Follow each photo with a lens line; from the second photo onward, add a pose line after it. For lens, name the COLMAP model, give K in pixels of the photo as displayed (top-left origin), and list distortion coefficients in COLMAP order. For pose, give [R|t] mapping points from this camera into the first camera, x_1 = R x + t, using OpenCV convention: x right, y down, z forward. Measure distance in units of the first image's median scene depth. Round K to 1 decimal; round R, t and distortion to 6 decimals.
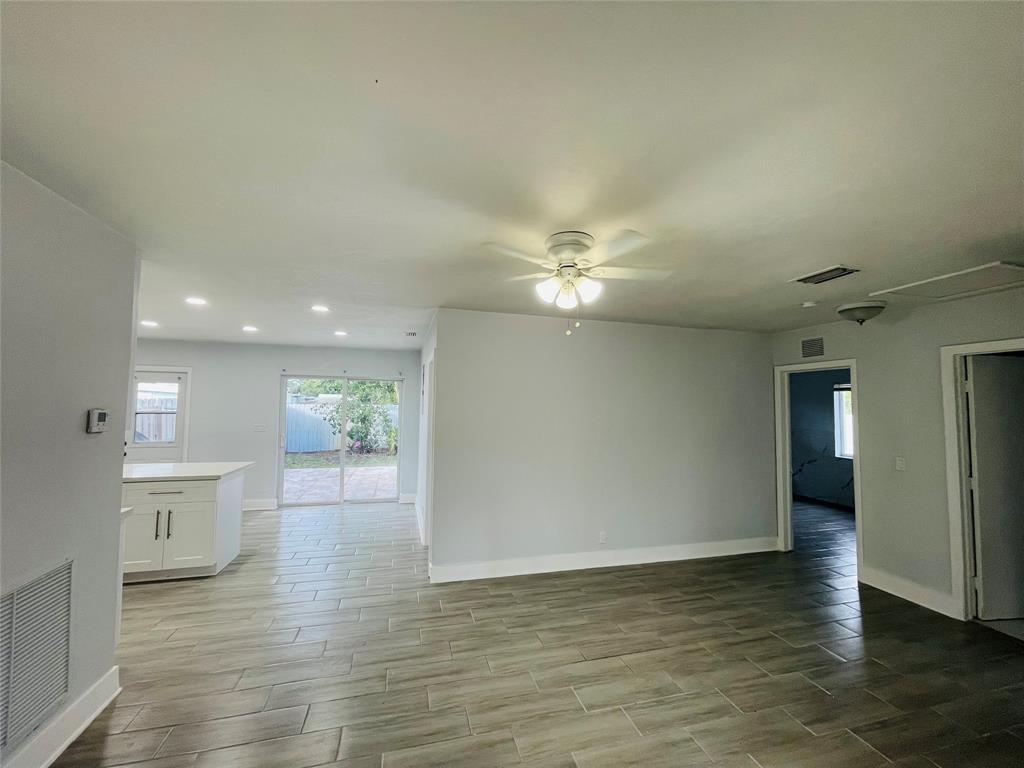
lens RADIAL K [[414.2, 0, 510.9], [0, 414.2, 381.3], [0, 0, 1]] dist [-0.005293, 0.001550]
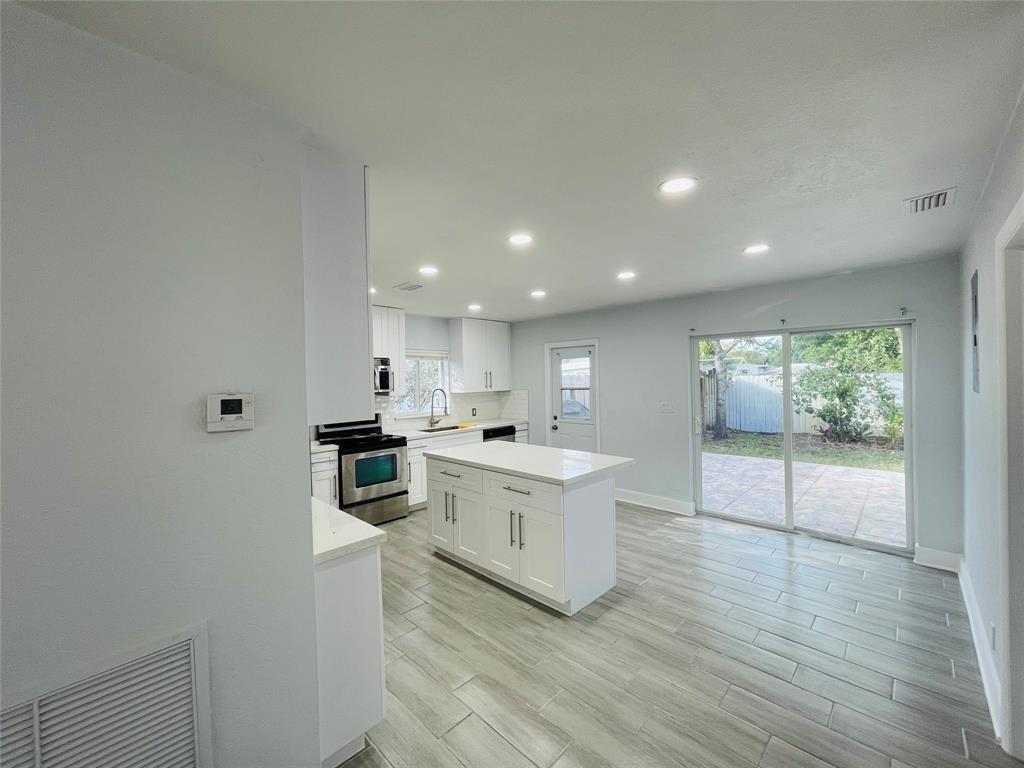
lens RADIAL K [[414.2, 0, 505.1], [0, 414.2, 378.4], [0, 0, 1]] dist [-0.005293, 0.001550]
pose [[0.505915, -0.021760, -0.862309, -0.143220], [0.073485, 0.997135, 0.017952, 0.035050], [0.859447, -0.072449, 0.506065, 0.569397]]
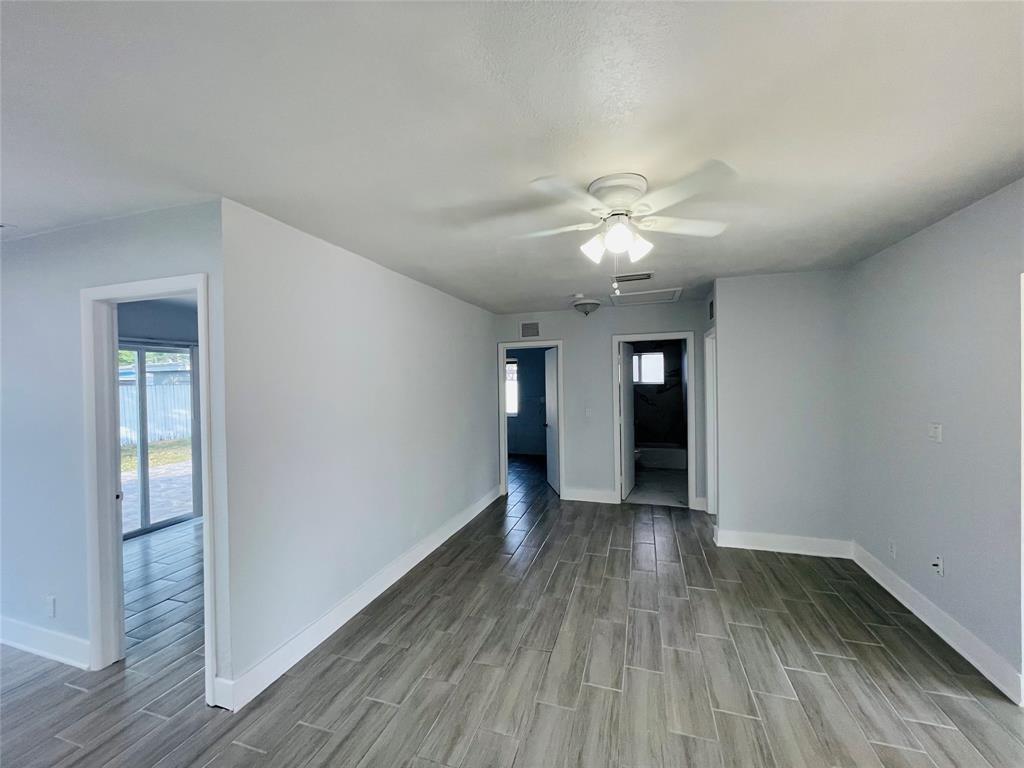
lens RADIAL K [[414.2, 0, 508.1], [0, 414.2, 382.2], [0, 0, 1]] dist [-0.005293, 0.001550]
pose [[0.546743, -0.030305, 0.836752, -0.427976], [-0.023005, 0.998424, 0.051192, 0.018037], [-0.836984, -0.047238, 0.545185, 0.413275]]
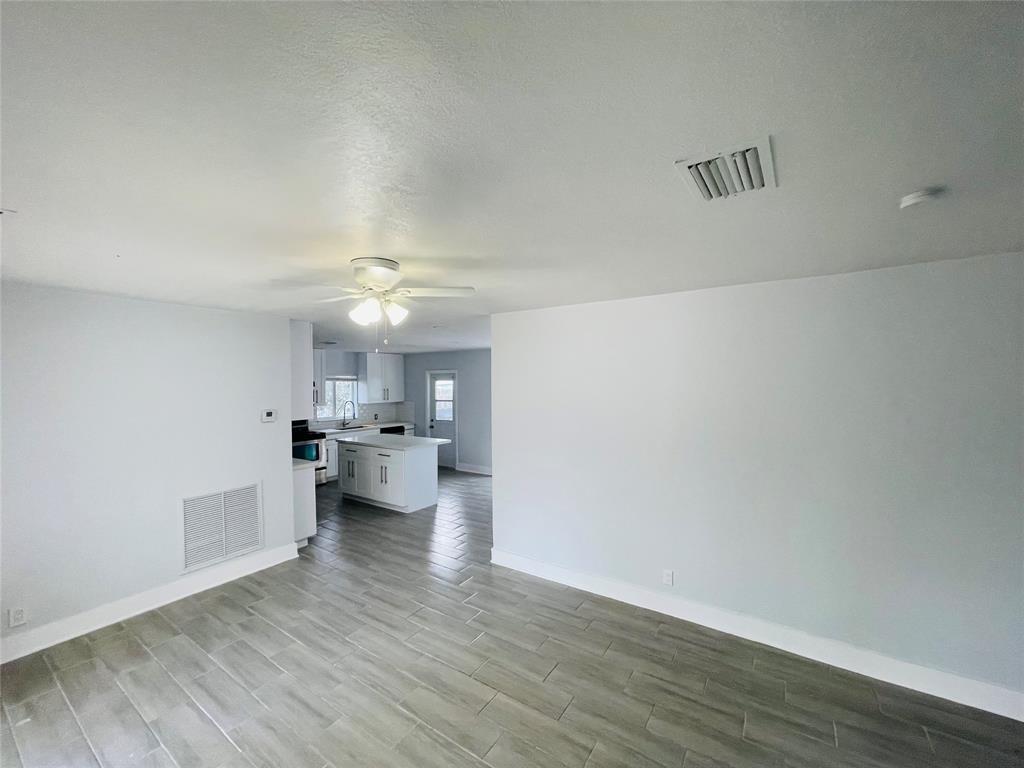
lens RADIAL K [[414.2, 0, 506.8], [0, 414.2, 382.3], [0, 0, 1]] dist [-0.005293, 0.001550]
pose [[0.648794, -0.019327, -0.760719, 0.680097], [0.061189, 0.997765, 0.026837, -0.026116], [0.758500, -0.063959, 0.648527, 0.326123]]
